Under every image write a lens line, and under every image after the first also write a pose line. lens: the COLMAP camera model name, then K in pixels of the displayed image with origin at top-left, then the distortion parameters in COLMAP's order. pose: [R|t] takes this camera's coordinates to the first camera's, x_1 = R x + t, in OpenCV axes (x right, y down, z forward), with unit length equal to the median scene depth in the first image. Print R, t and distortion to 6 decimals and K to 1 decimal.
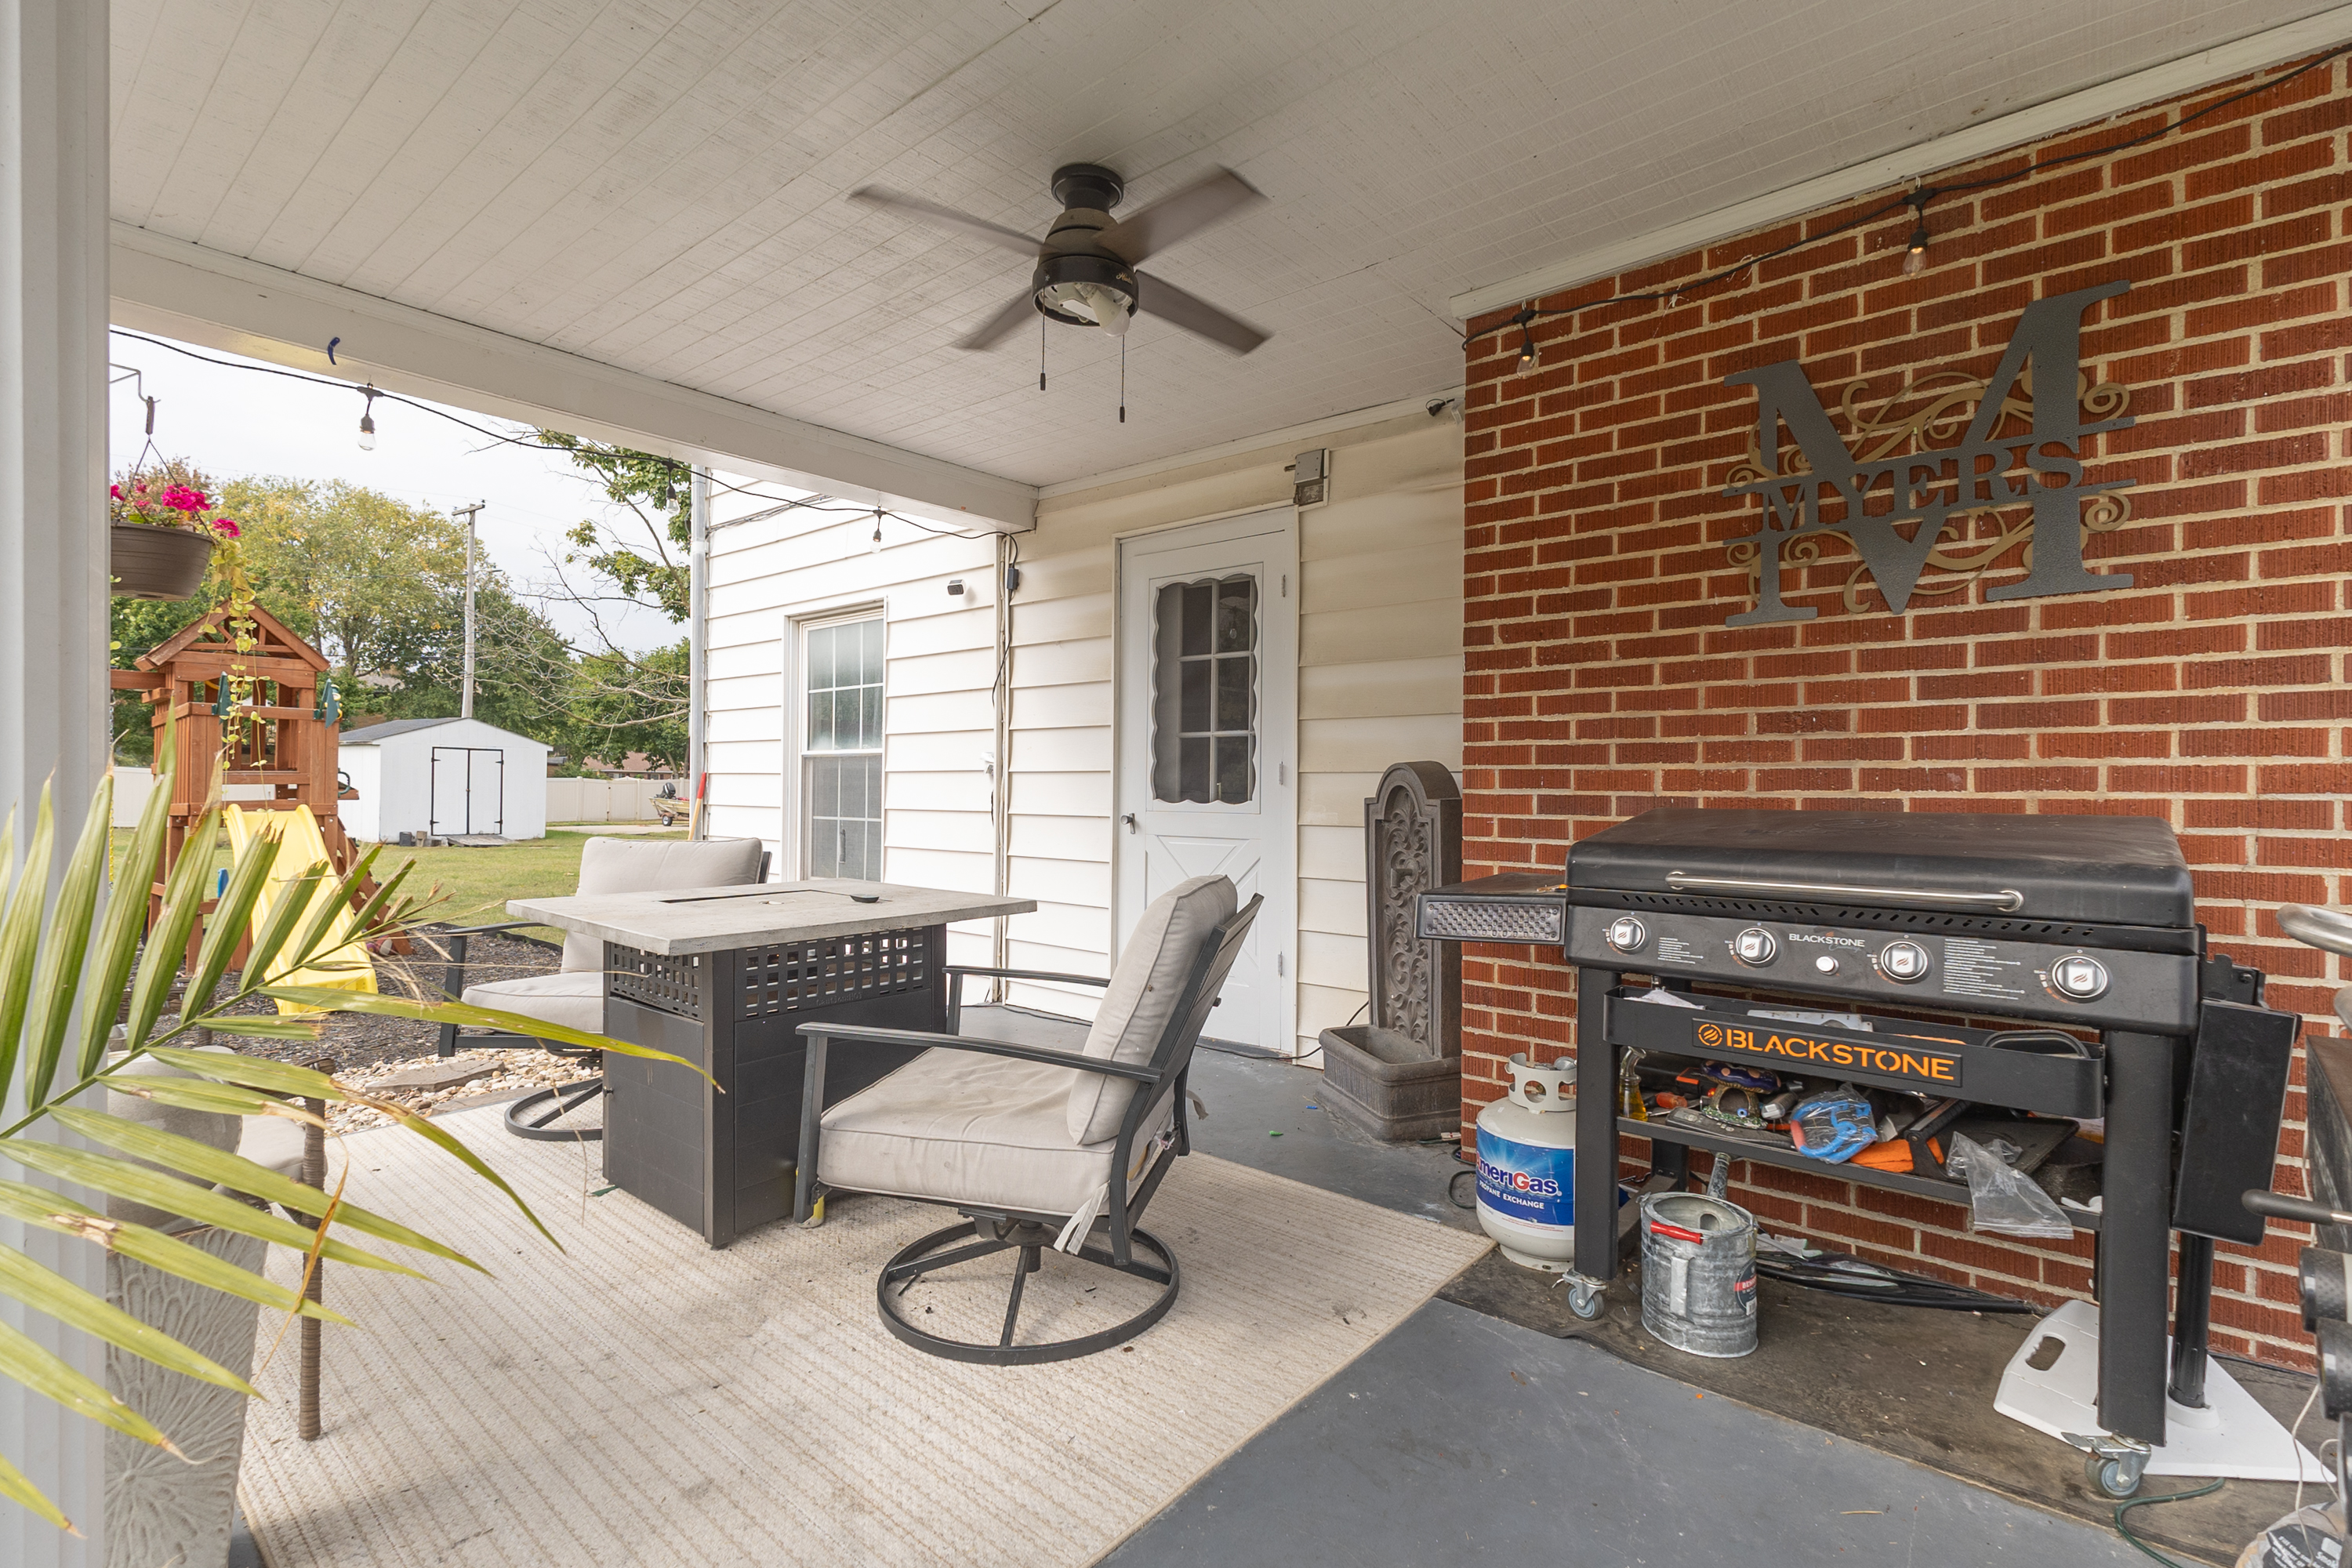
lens RADIAL K [[1074.3, 0, 1190.1], [0, 1074.3, 780.1], [0, 0, 1]] dist [0.025408, -0.005337]
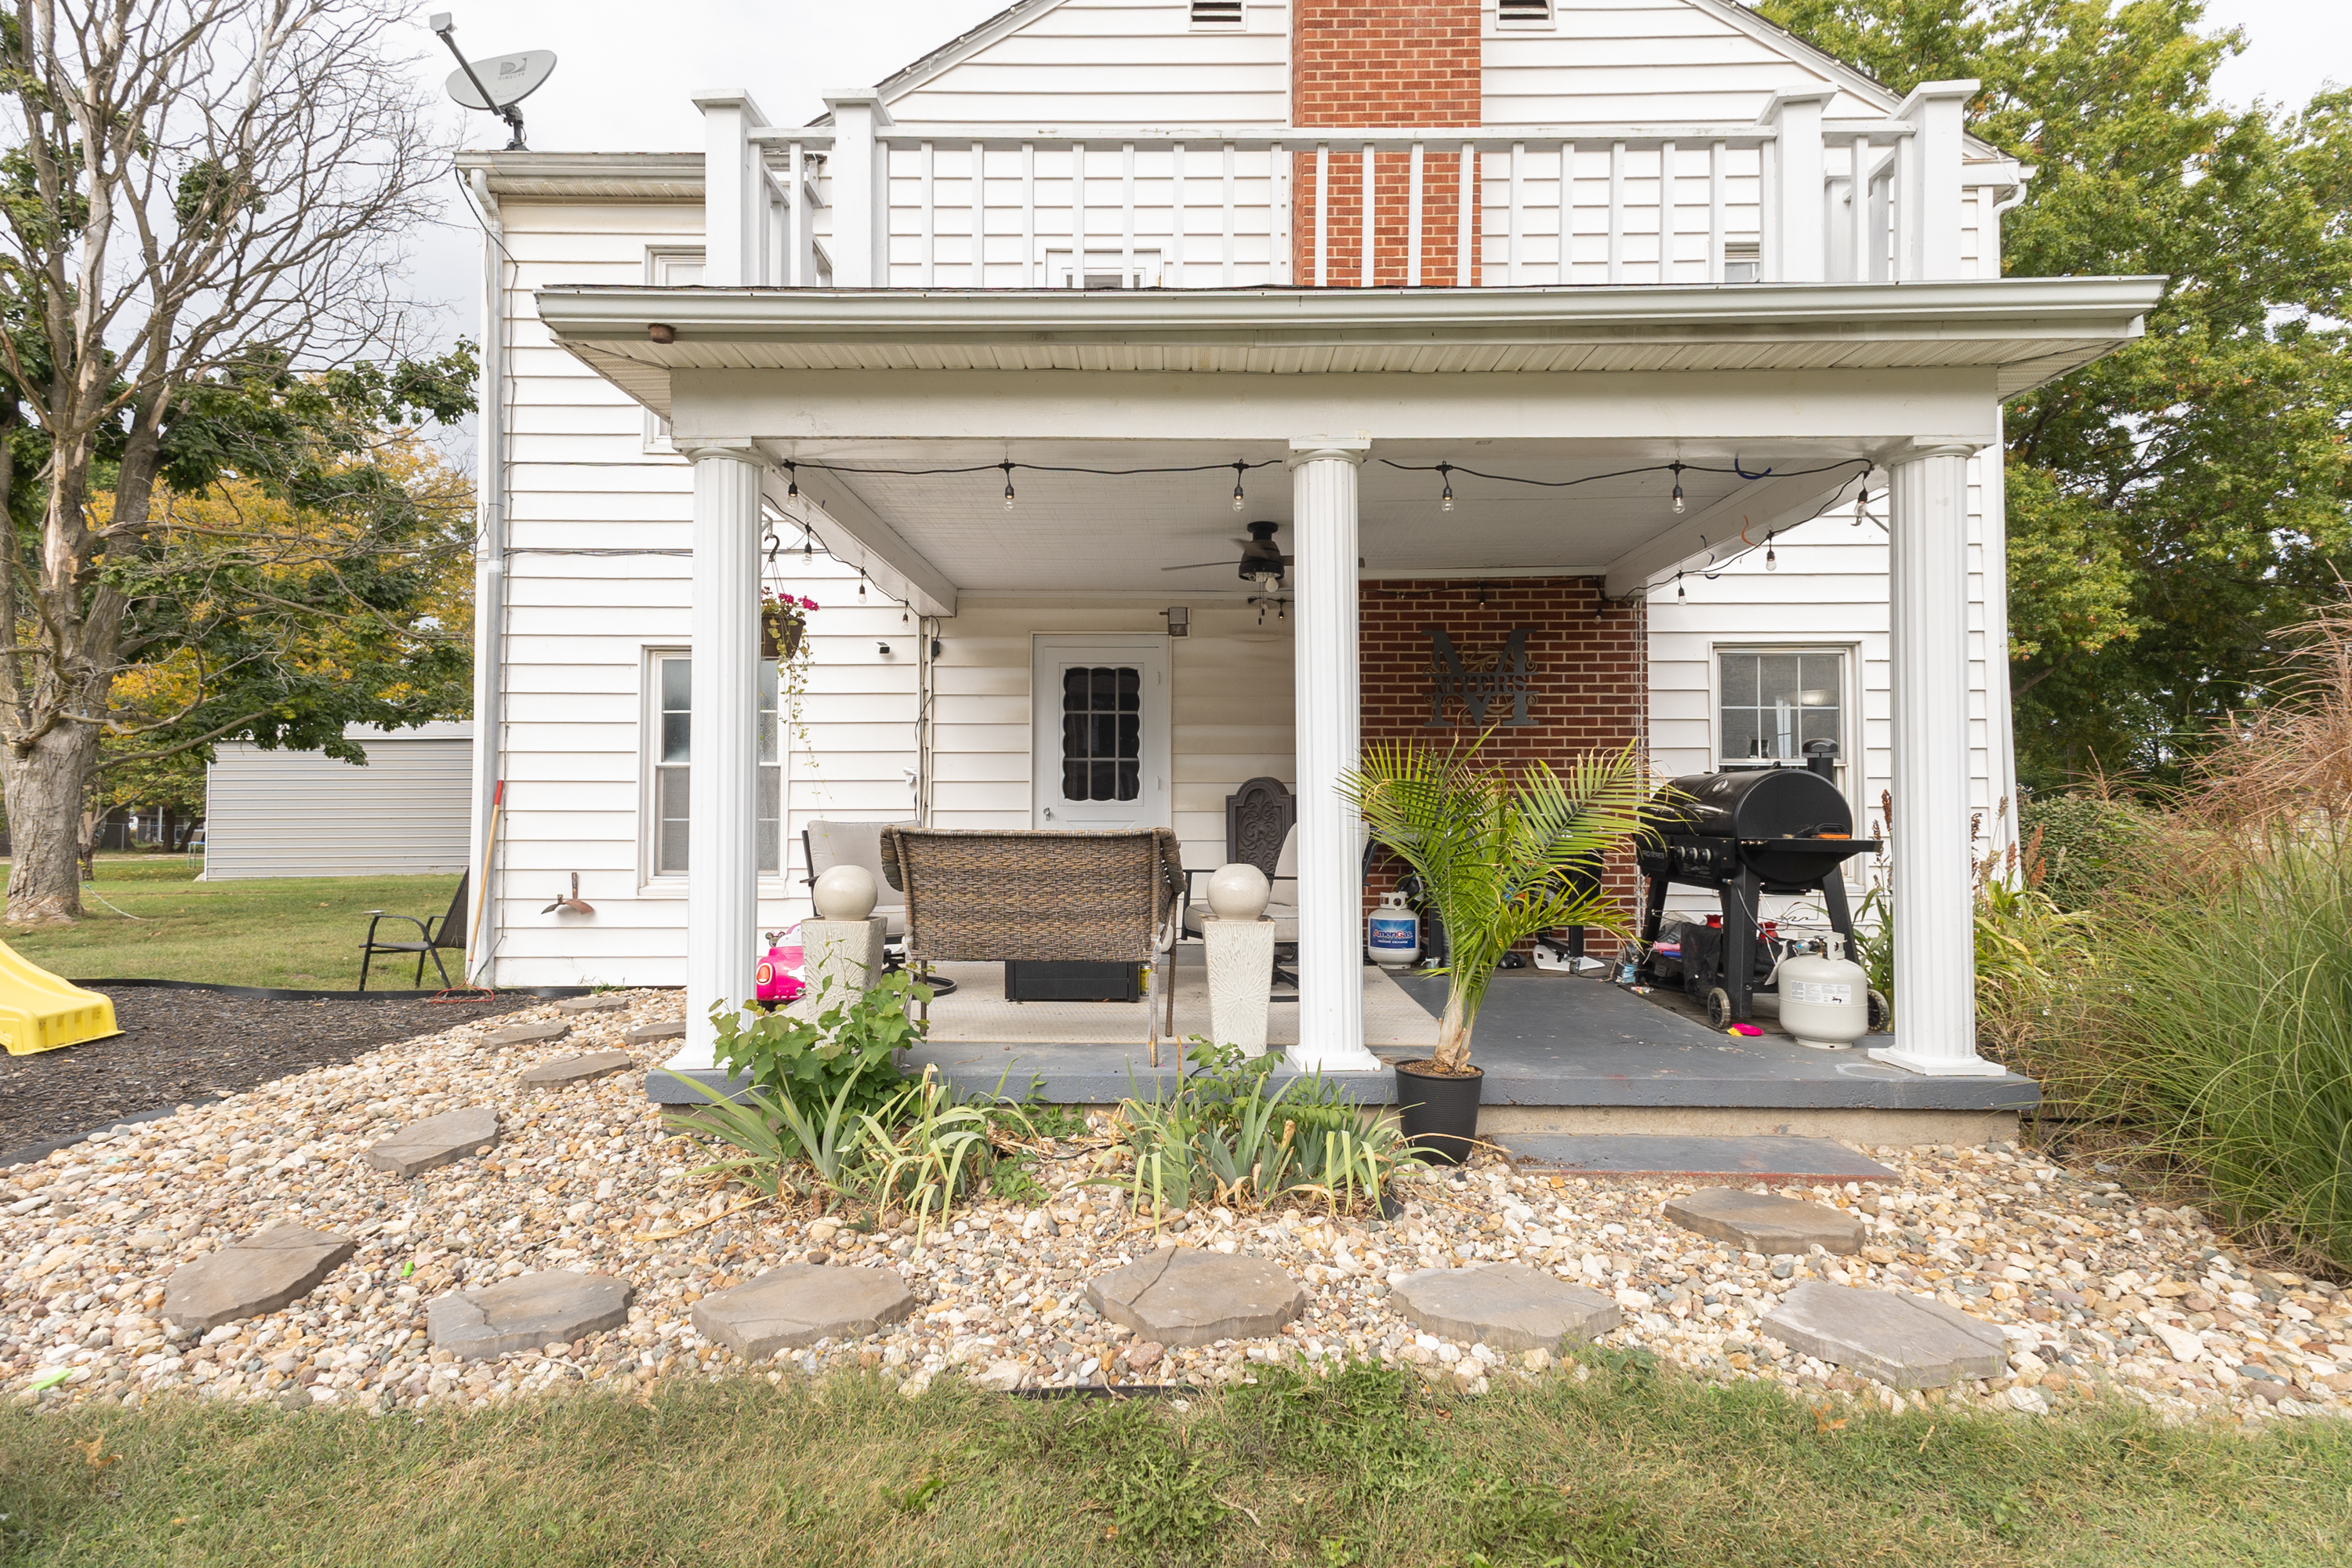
lens RADIAL K [[1074.3, 0, 1166.1], [0, 1074.3, 787.0], [0, 0, 1]] dist [0.025408, -0.005337]
pose [[0.770651, 0.007369, 0.637214, -1.020364], [0.001431, 0.999911, -0.013294, 0.024344], [-0.637255, 0.011157, 0.770572, -0.379398]]
